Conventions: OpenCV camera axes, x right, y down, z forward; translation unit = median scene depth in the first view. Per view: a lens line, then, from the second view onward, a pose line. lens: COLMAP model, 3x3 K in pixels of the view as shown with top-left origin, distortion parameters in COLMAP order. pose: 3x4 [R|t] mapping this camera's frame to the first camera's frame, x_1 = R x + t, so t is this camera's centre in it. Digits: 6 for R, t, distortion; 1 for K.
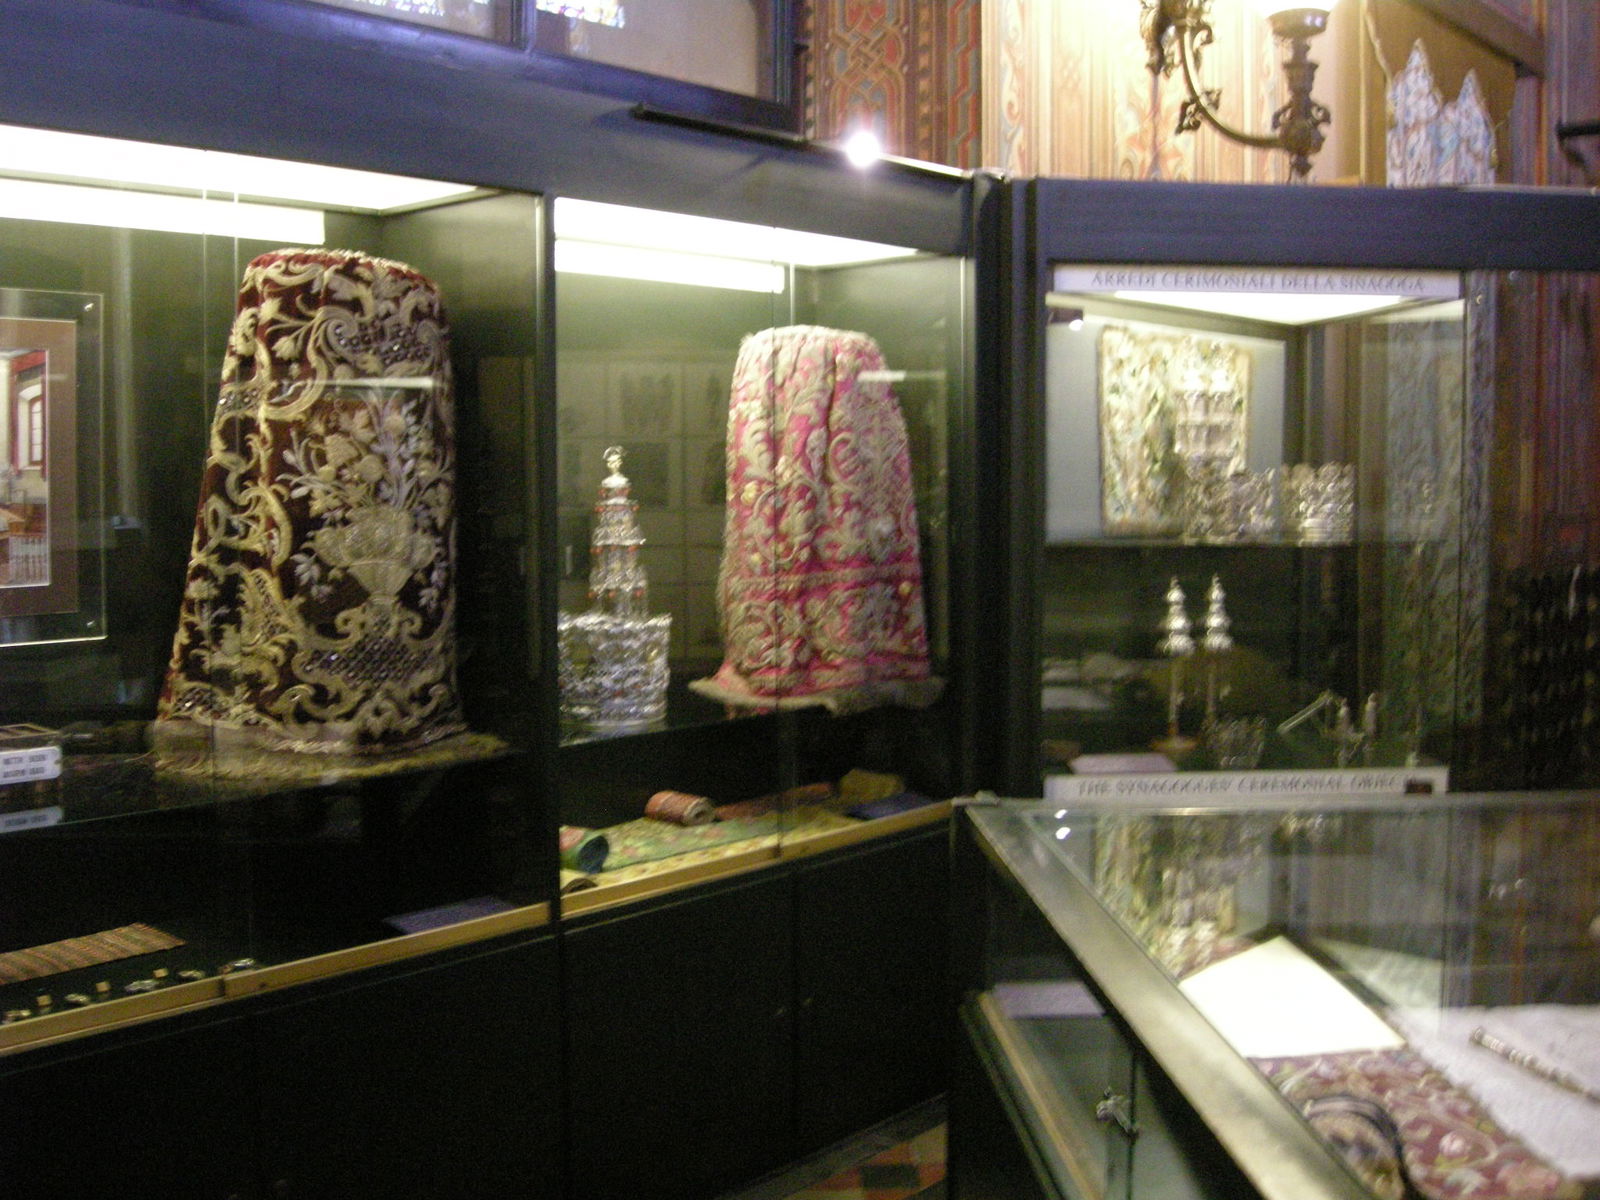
lens RADIAL K [[1663.1, 0, 800.0], [0, 1663.1, 600.0], [0, 0, 1]] dist [-0.158735, 0.069108]
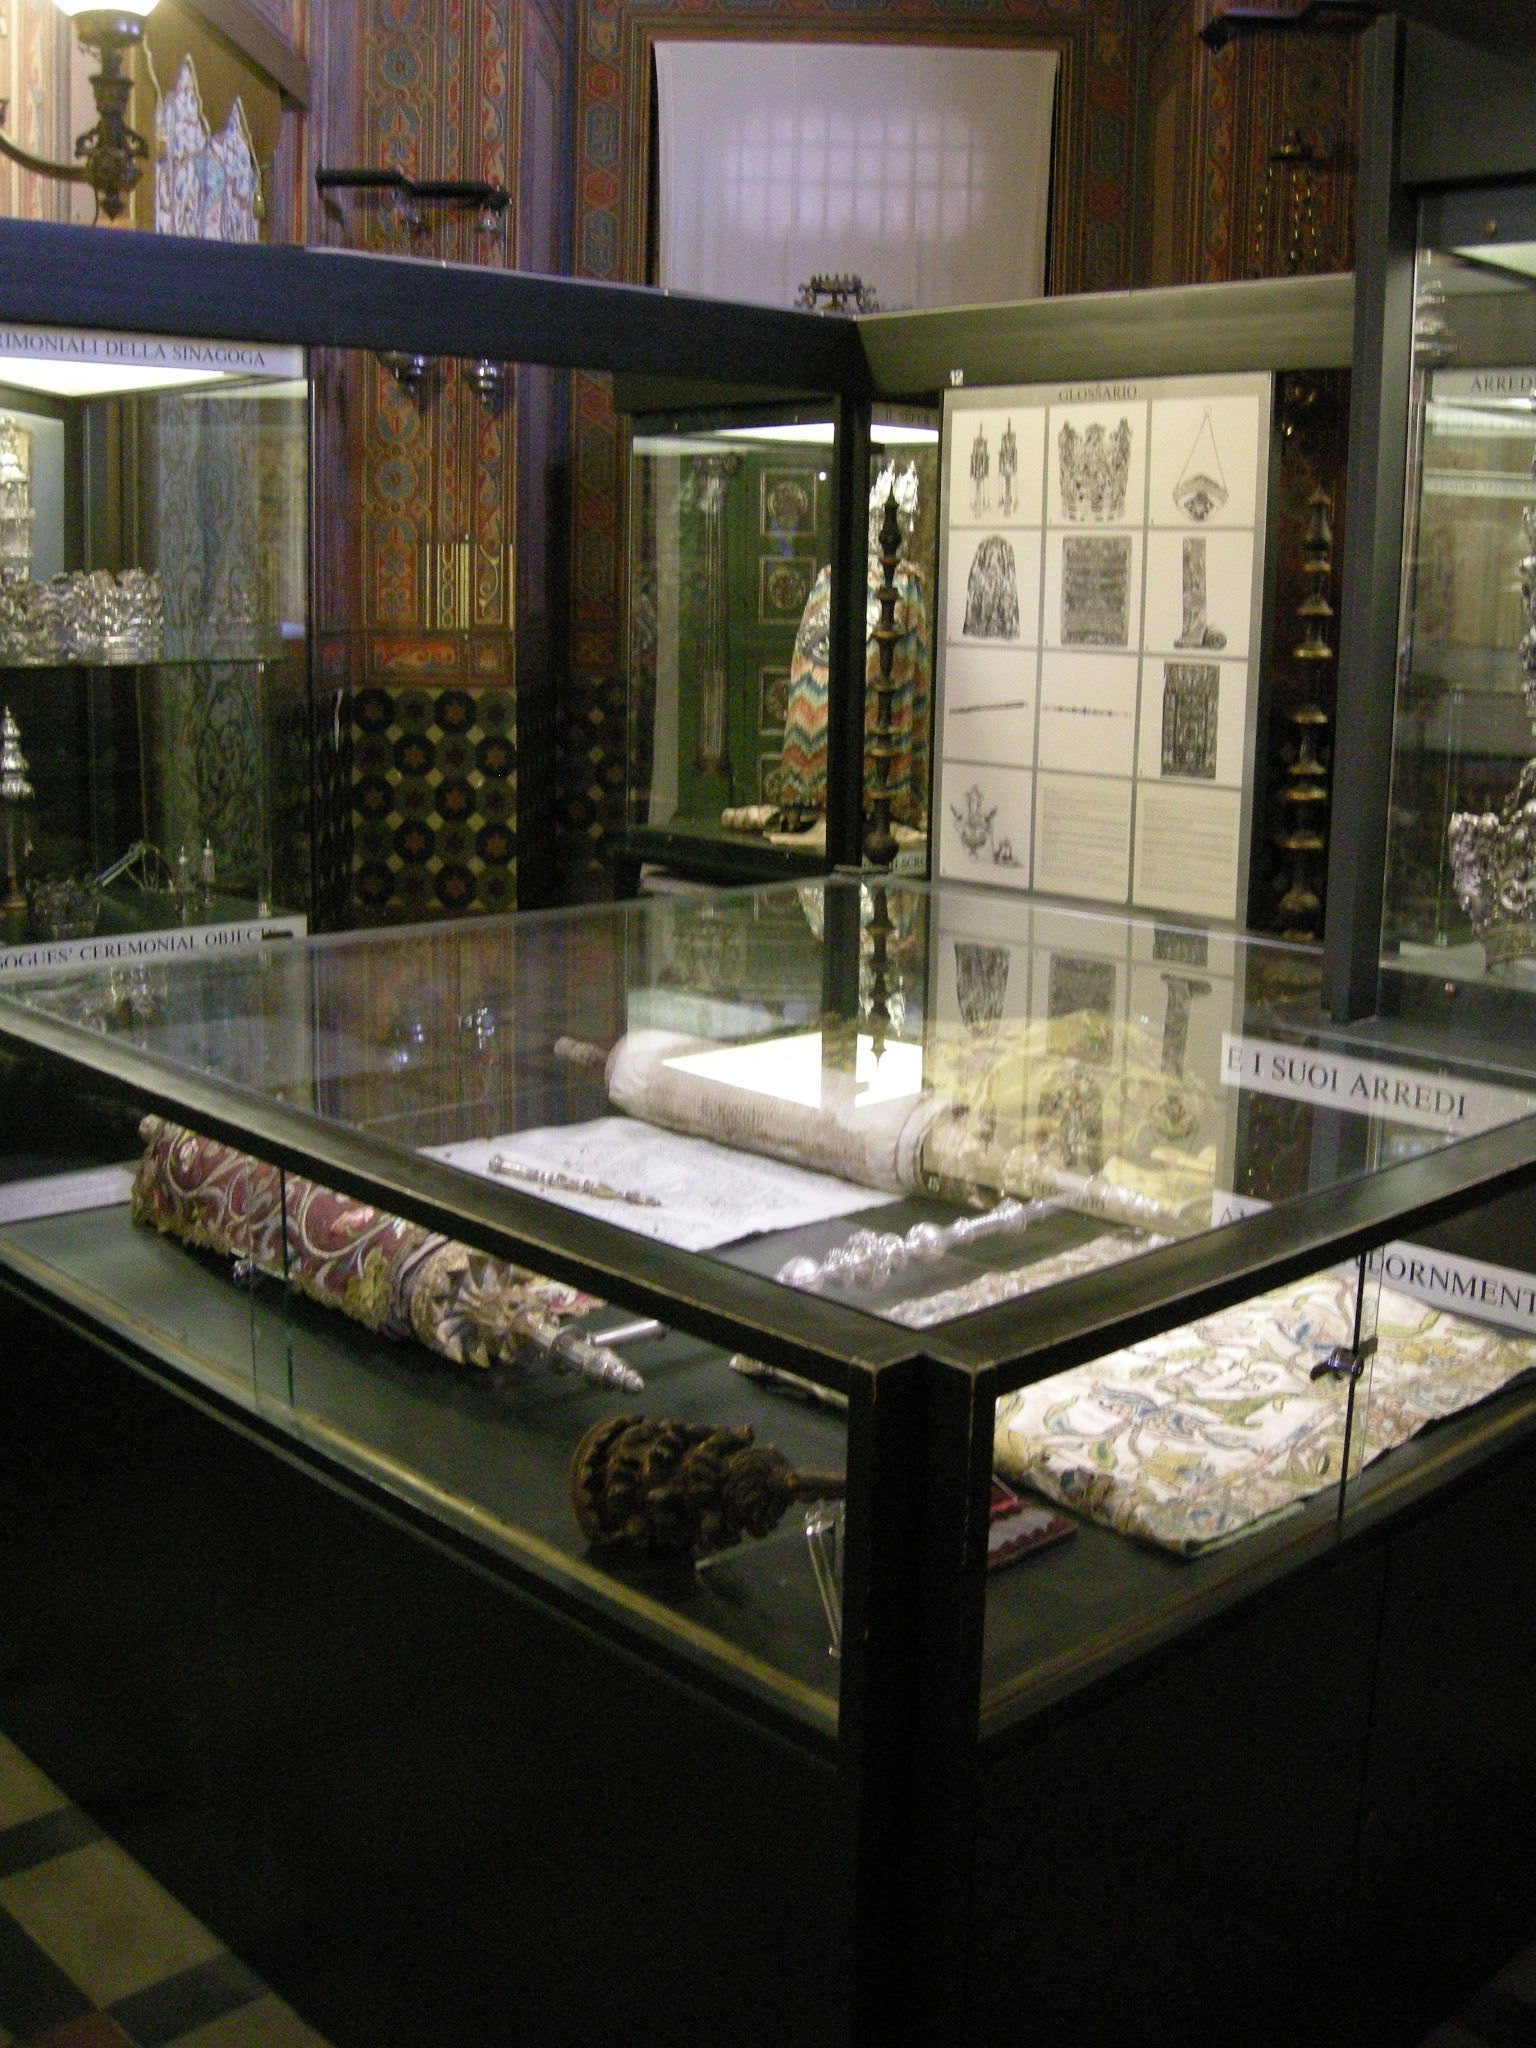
lens RADIAL K [[2128.7, 0, 768.0], [0, 2128.7, 1024.0], [0, 0, 1]] dist [-0.158735, 0.069108]
pose [[0.757079, -0.114032, 0.643294, -0.132793], [0.029294, 0.989585, 0.140941, 0.005909], [-0.652666, -0.087859, 0.752535, -0.032880]]
